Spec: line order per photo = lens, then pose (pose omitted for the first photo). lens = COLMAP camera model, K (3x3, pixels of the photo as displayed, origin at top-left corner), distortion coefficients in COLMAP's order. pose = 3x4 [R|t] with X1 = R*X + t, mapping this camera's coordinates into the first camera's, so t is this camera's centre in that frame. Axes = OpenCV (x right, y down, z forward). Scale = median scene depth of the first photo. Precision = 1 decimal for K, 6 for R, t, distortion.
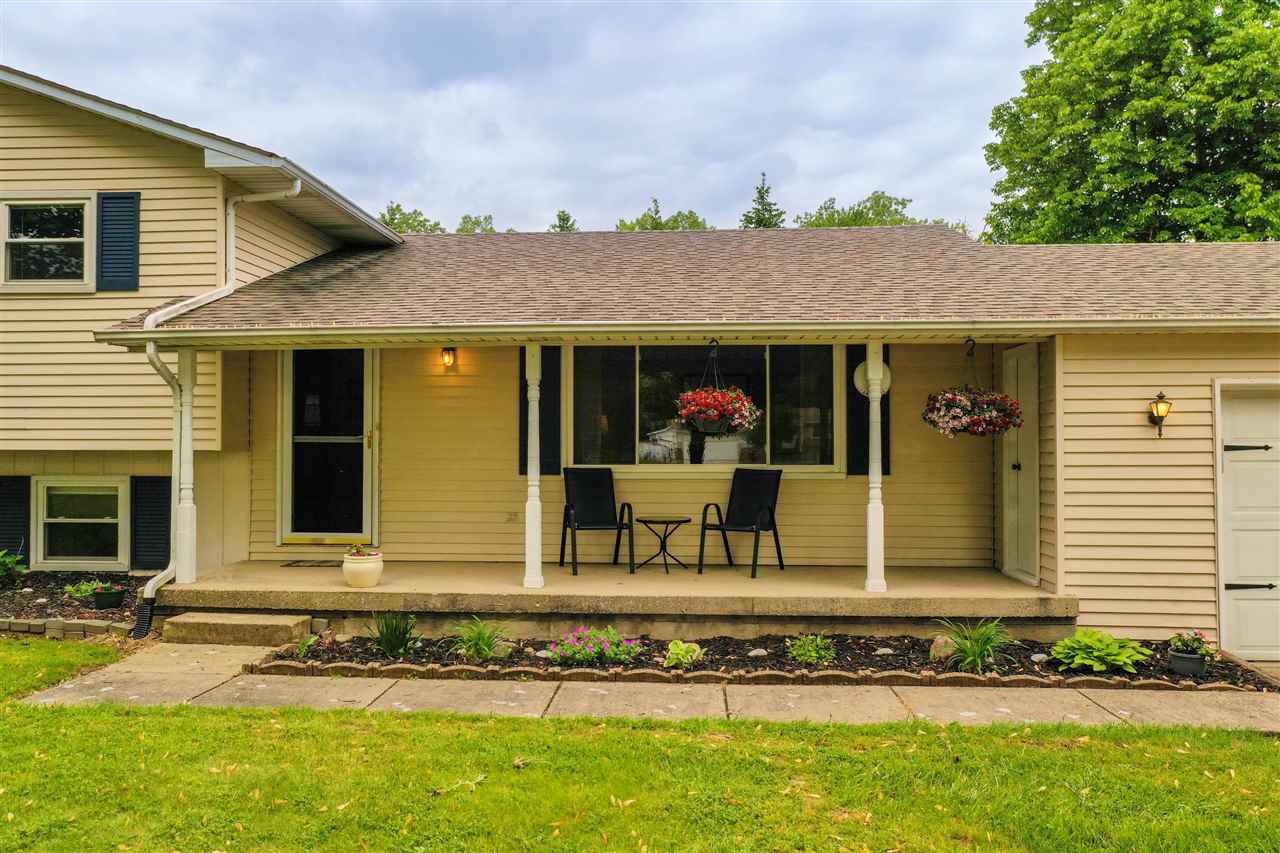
lens RADIAL K [[1000.5, 0, 636.9], [0, 1000.5, 425.9], [0, 0, 1]] dist [0.015802, -0.017282]
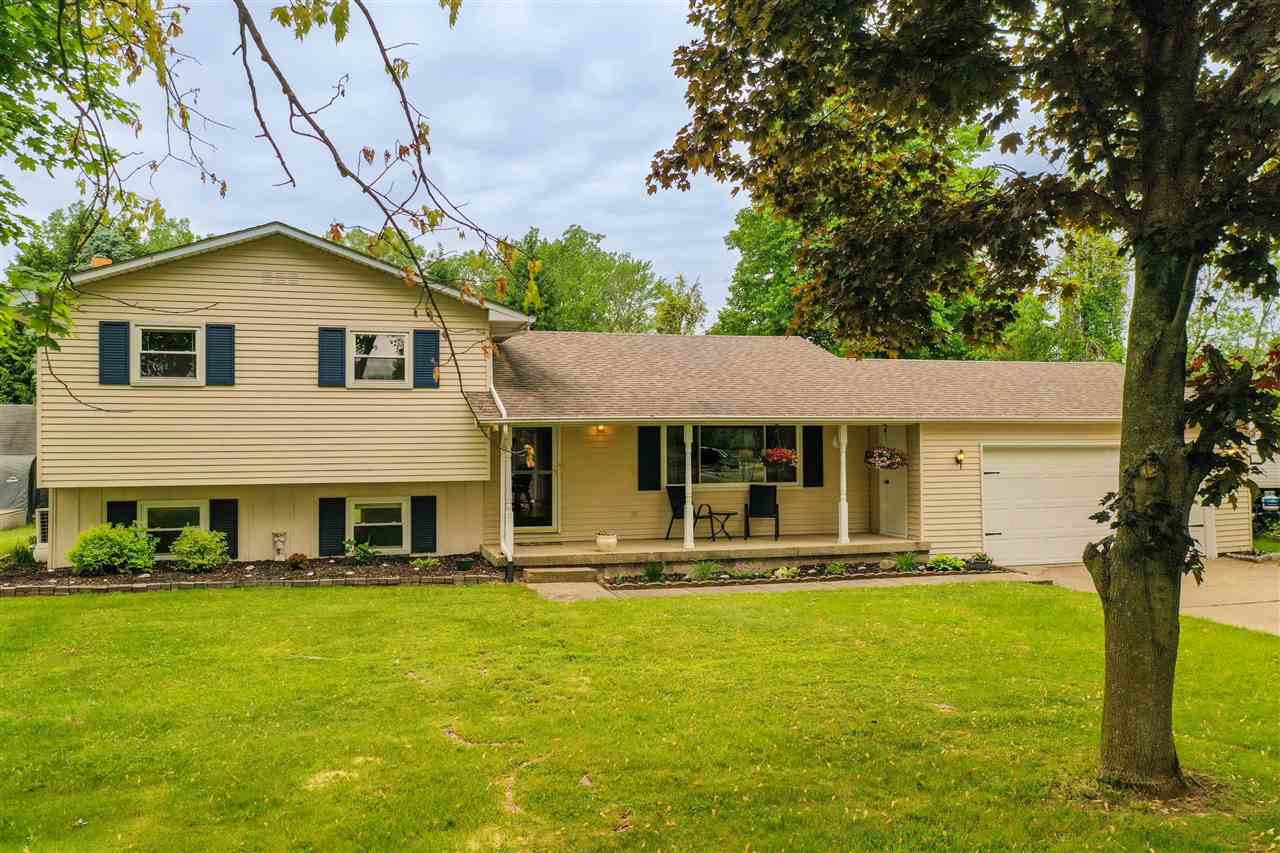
lens RADIAL K [[1000.5, 0, 638.3], [0, 1000.5, 429.5], [0, 0, 1]] dist [0.015802, -0.017282]
pose [[0.940139, 0.000688, 0.340790, -0.759047], [-0.000162, 0.999999, -0.001572, -0.060464], [-0.340791, 0.001423, 0.940138, -0.711897]]
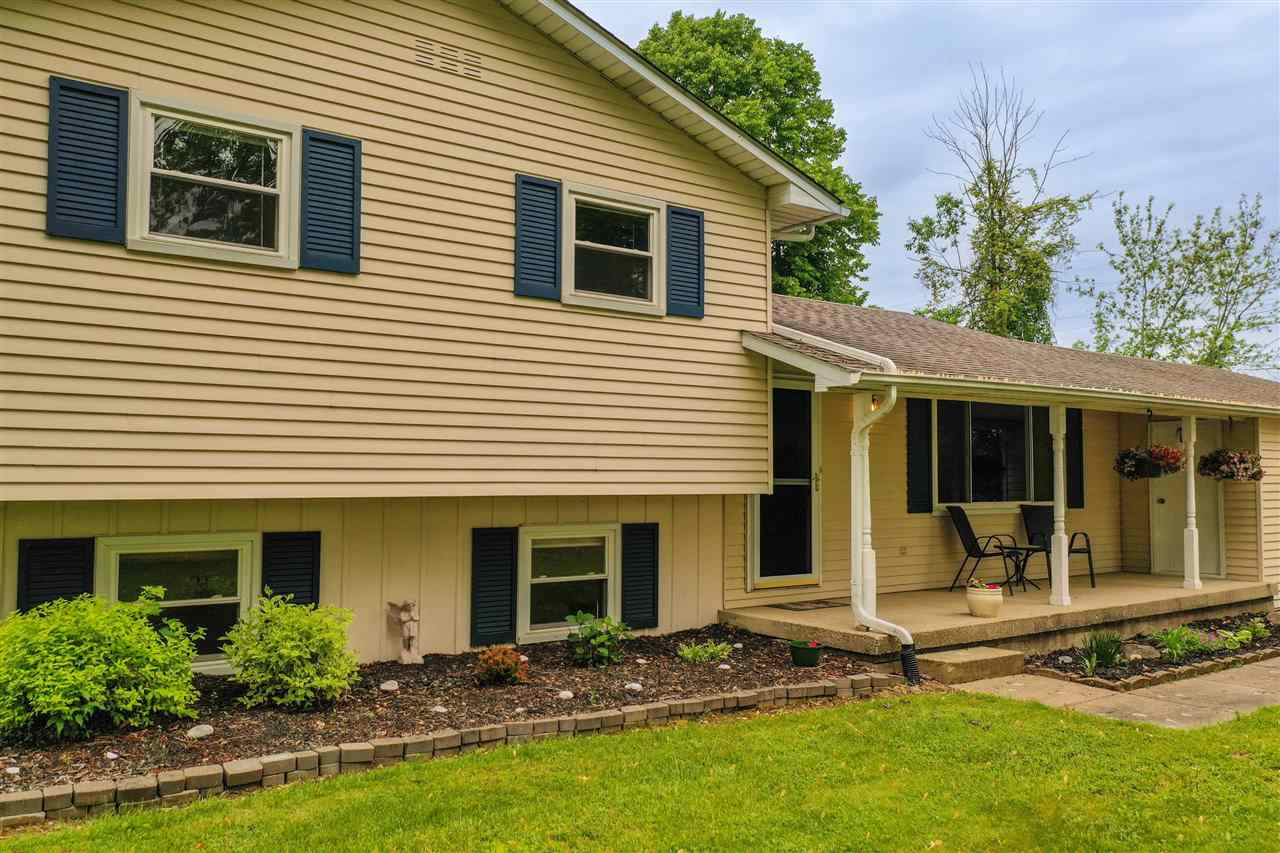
lens RADIAL K [[1000.5, 0, 637.9], [0, 1000.5, 430.1], [0, 0, 1]] dist [0.015802, -0.017282]
pose [[0.771936, 0.033550, 0.634814, -1.115754], [-0.006125, 0.998953, -0.045347, 0.008297], [-0.635671, 0.031117, 0.771333, 0.336056]]
